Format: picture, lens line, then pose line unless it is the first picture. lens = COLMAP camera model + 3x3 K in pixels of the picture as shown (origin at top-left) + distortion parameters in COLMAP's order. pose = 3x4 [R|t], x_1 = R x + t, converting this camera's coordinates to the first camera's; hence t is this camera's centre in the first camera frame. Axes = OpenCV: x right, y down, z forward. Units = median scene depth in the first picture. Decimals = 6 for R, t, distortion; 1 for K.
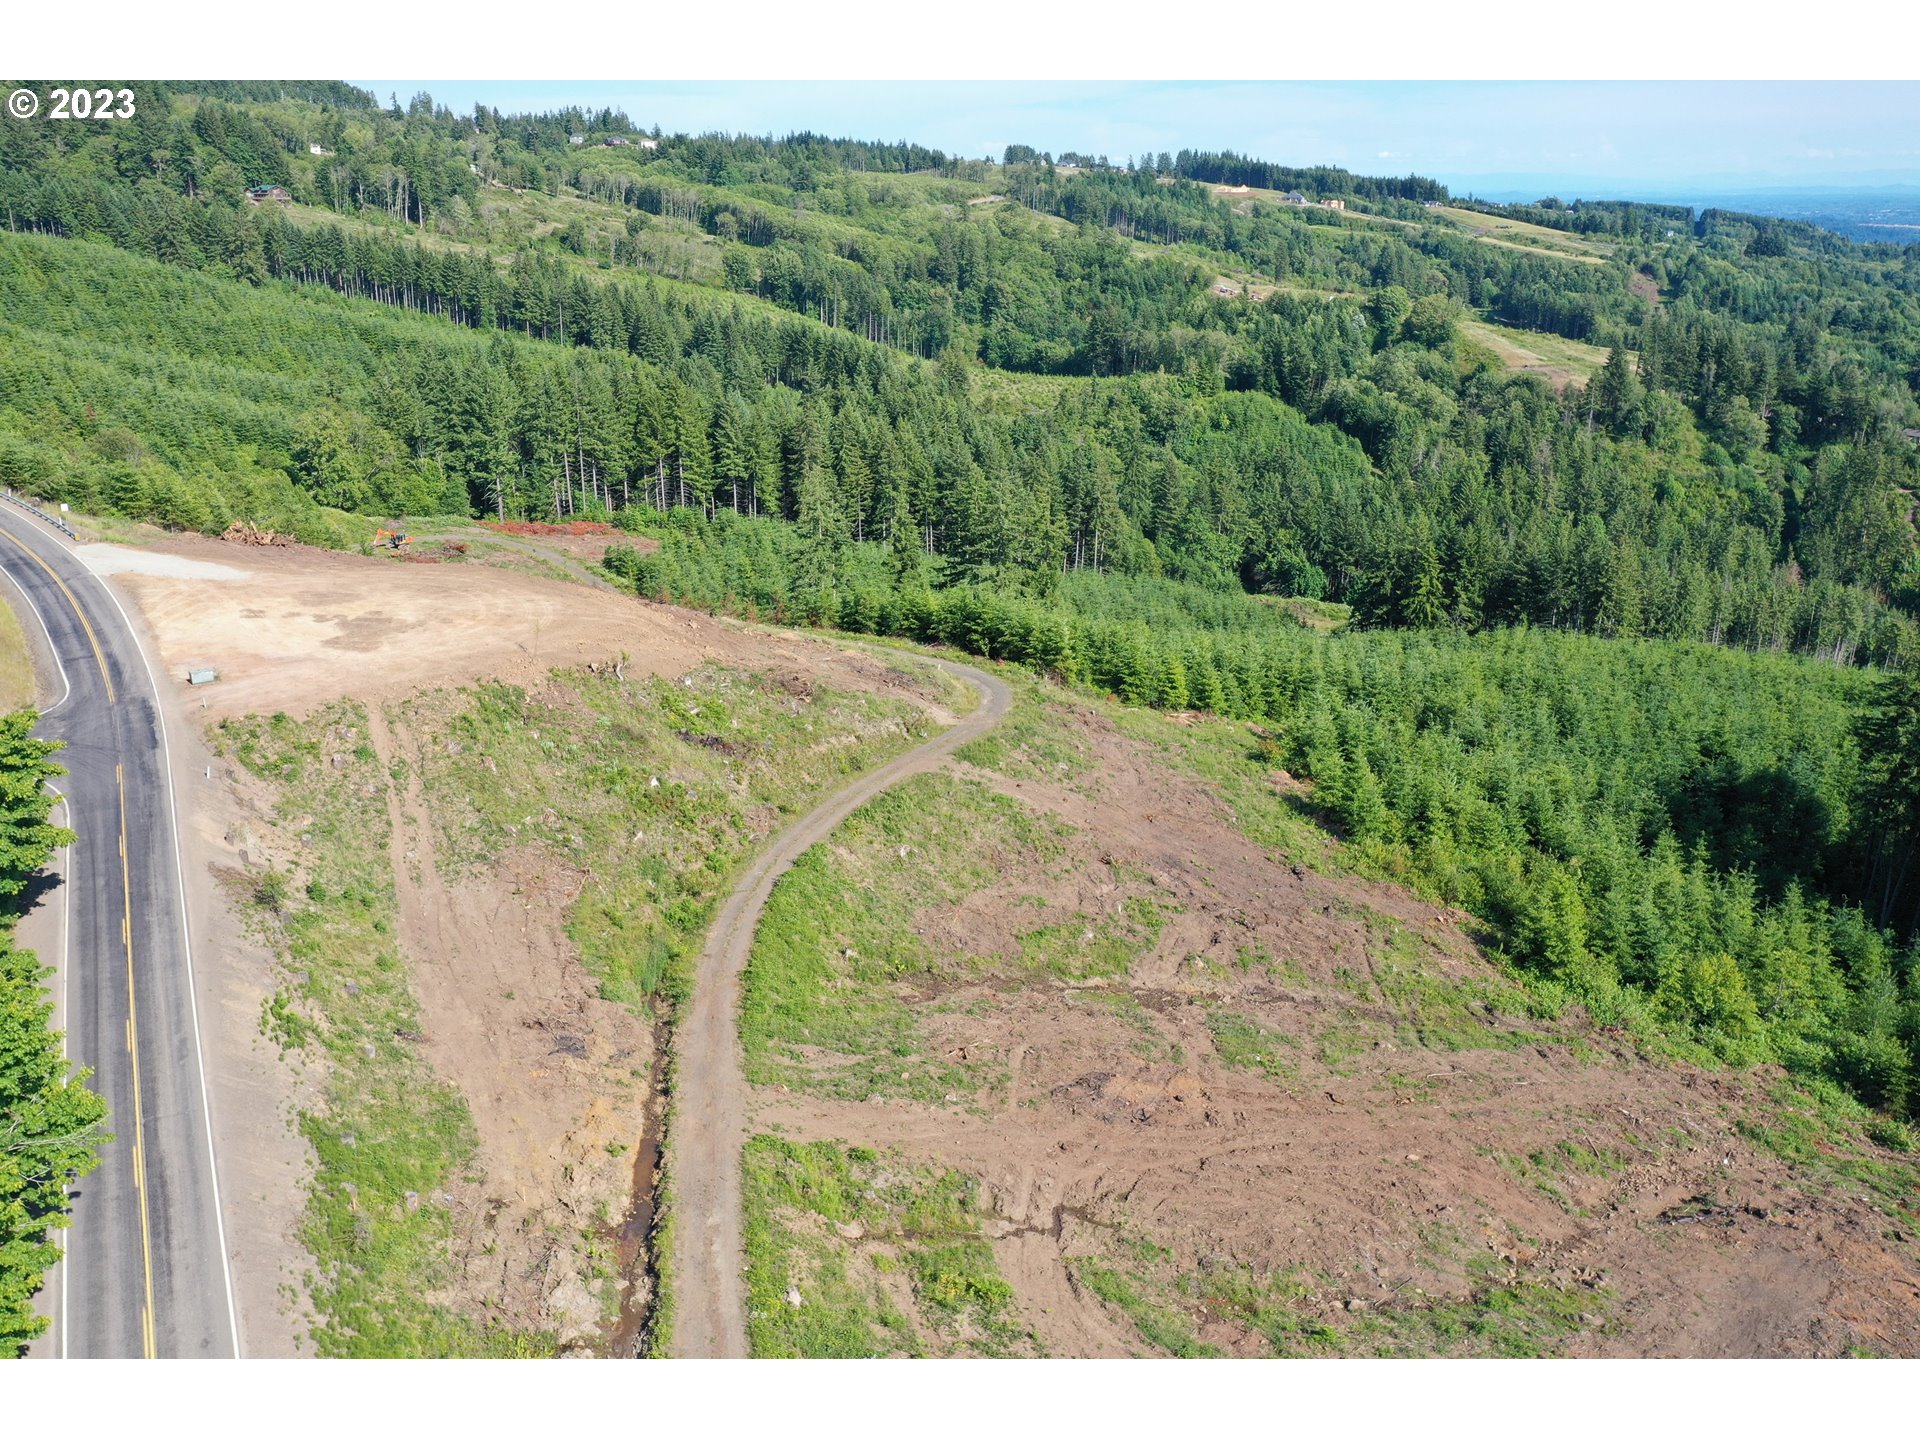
lens RADIAL K [[1528.2, 0, 960.0], [0, 1528.2, 720.0], [0, 0, 1]] dist [0.013737, 0.002286]
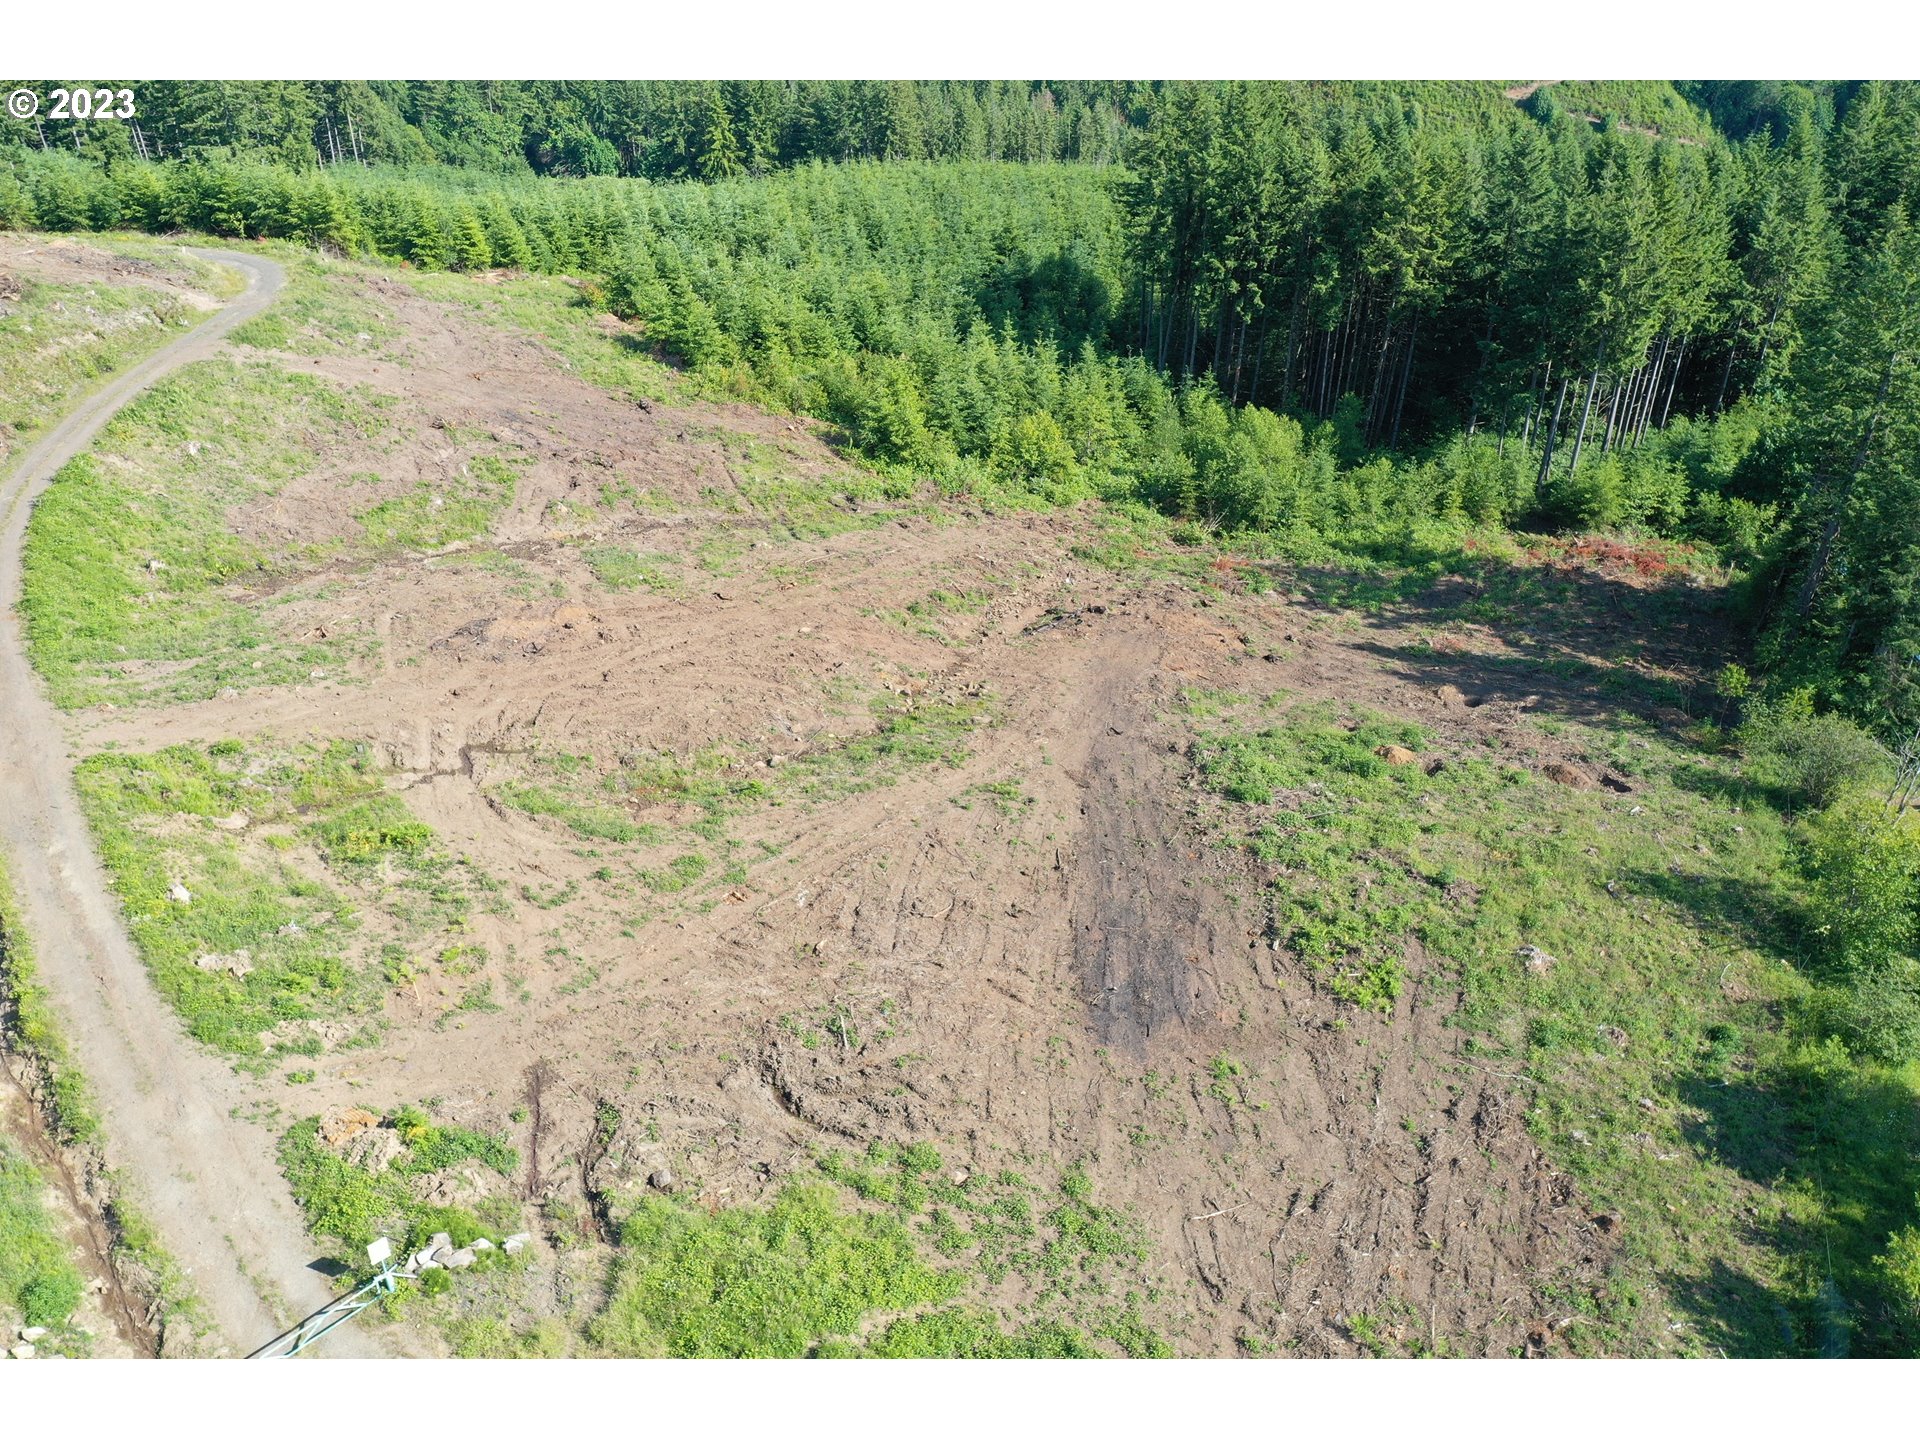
lens RADIAL K [[1524.6, 0, 958.1], [0, 1524.6, 720.4], [0, 0, 1]] dist [0.015661, 0.005623]
pose [[0.899159, -0.243240, 0.363797, -0.000204], [0.147574, 0.951141, 0.271205, 0.023369], [-0.411990, -0.190170, 0.891123, 0.008440]]
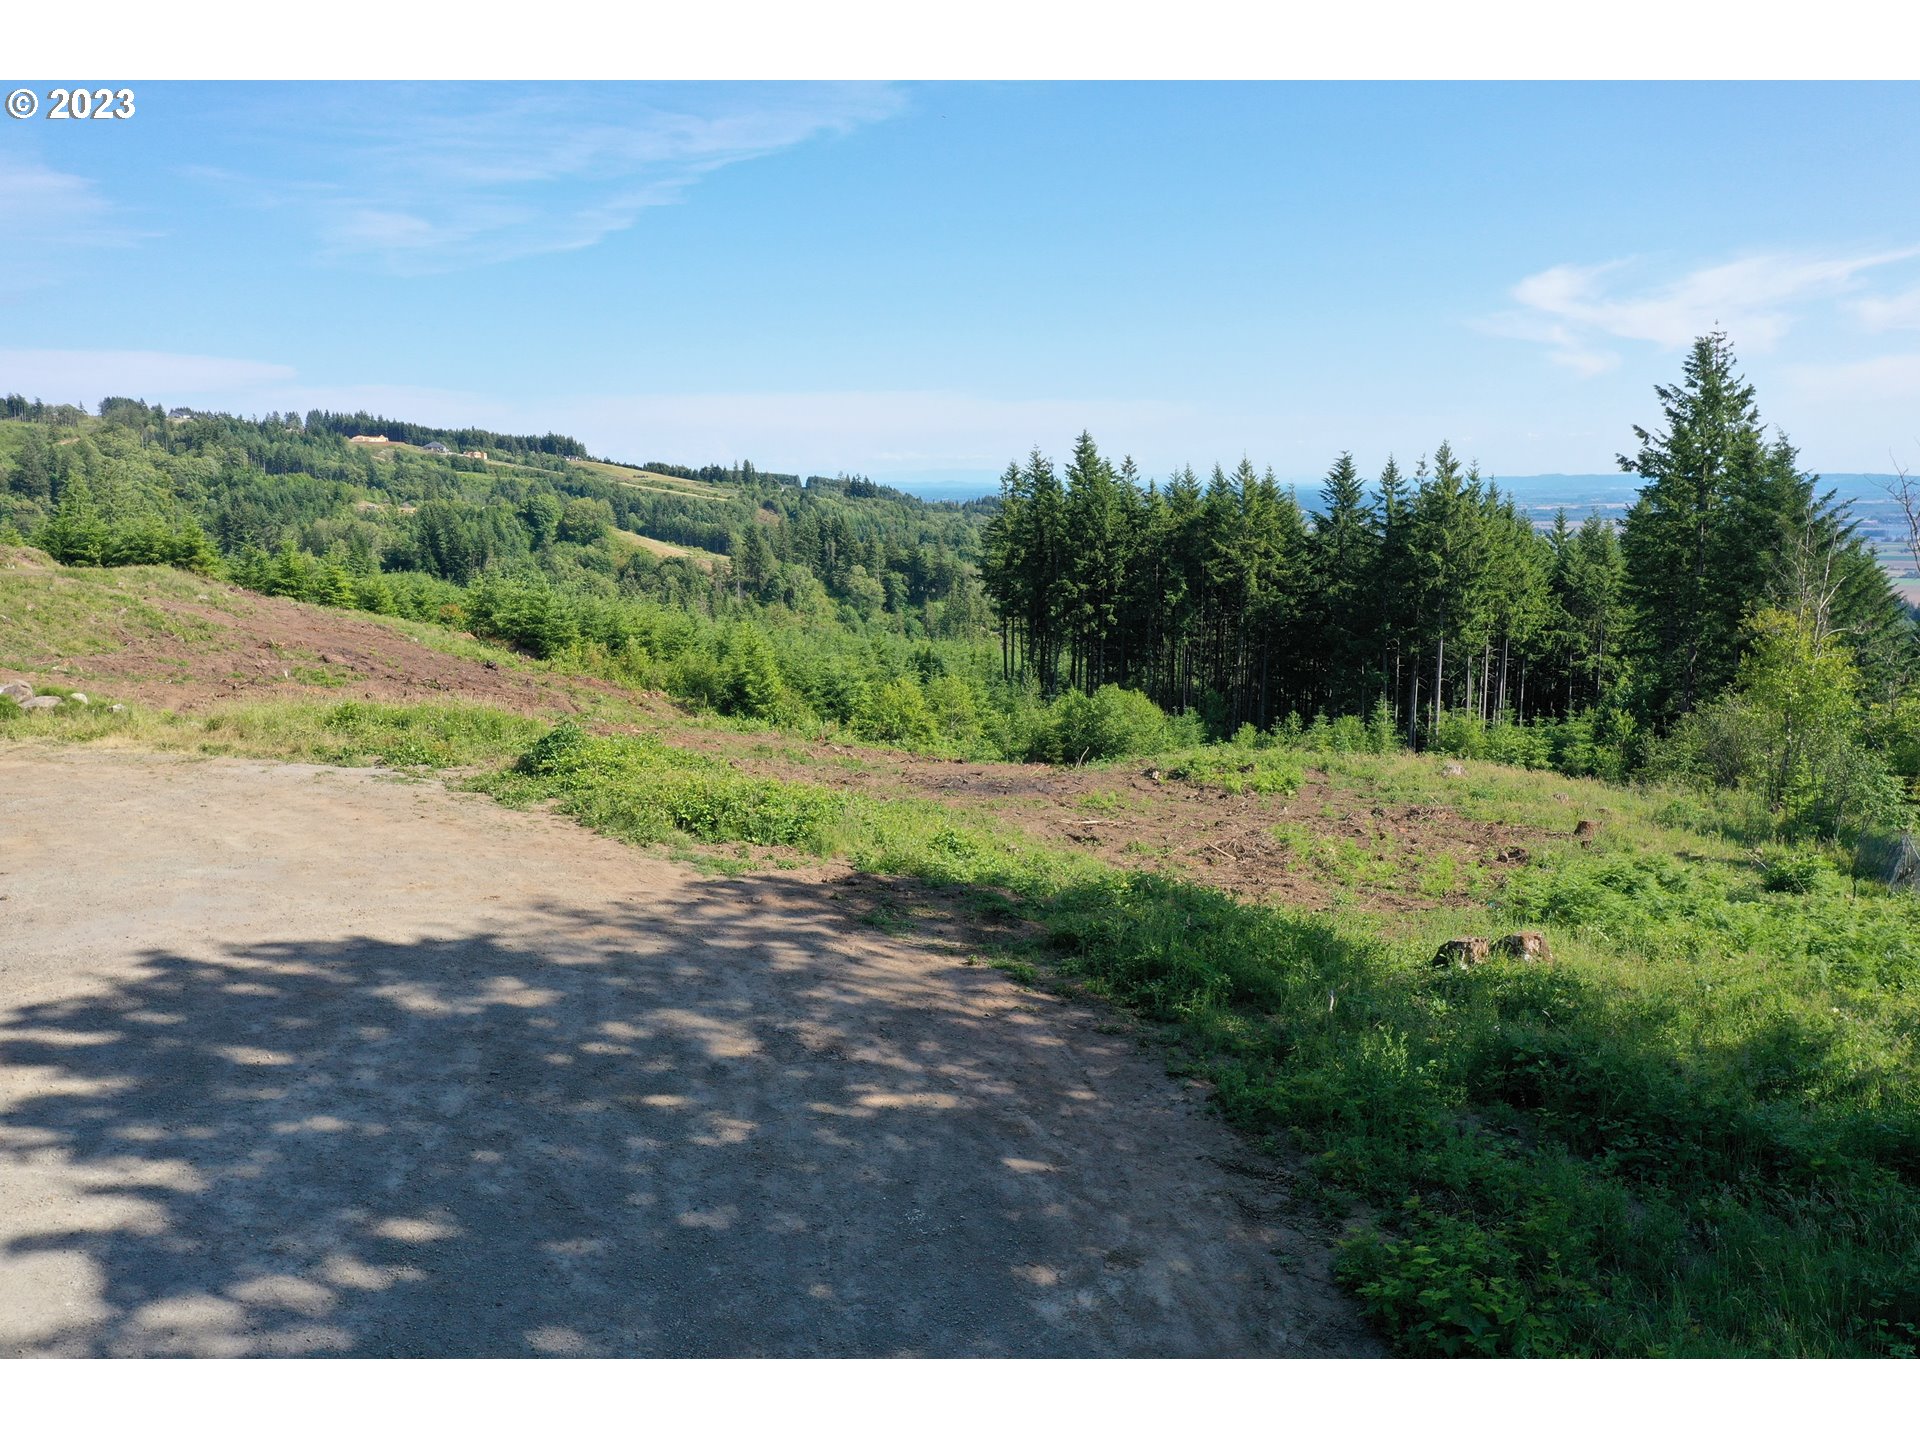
lens RADIAL K [[1529.2, 0, 957.9], [0, 1529.2, 718.9], [0, 0, 1]] dist [0.012850, 0.014206]
pose [[0.864475, -0.079236, 0.496392, -0.000367], [0.167627, 0.976415, -0.136066, 0.128878], [-0.473903, 0.200835, 0.857369, 0.027546]]
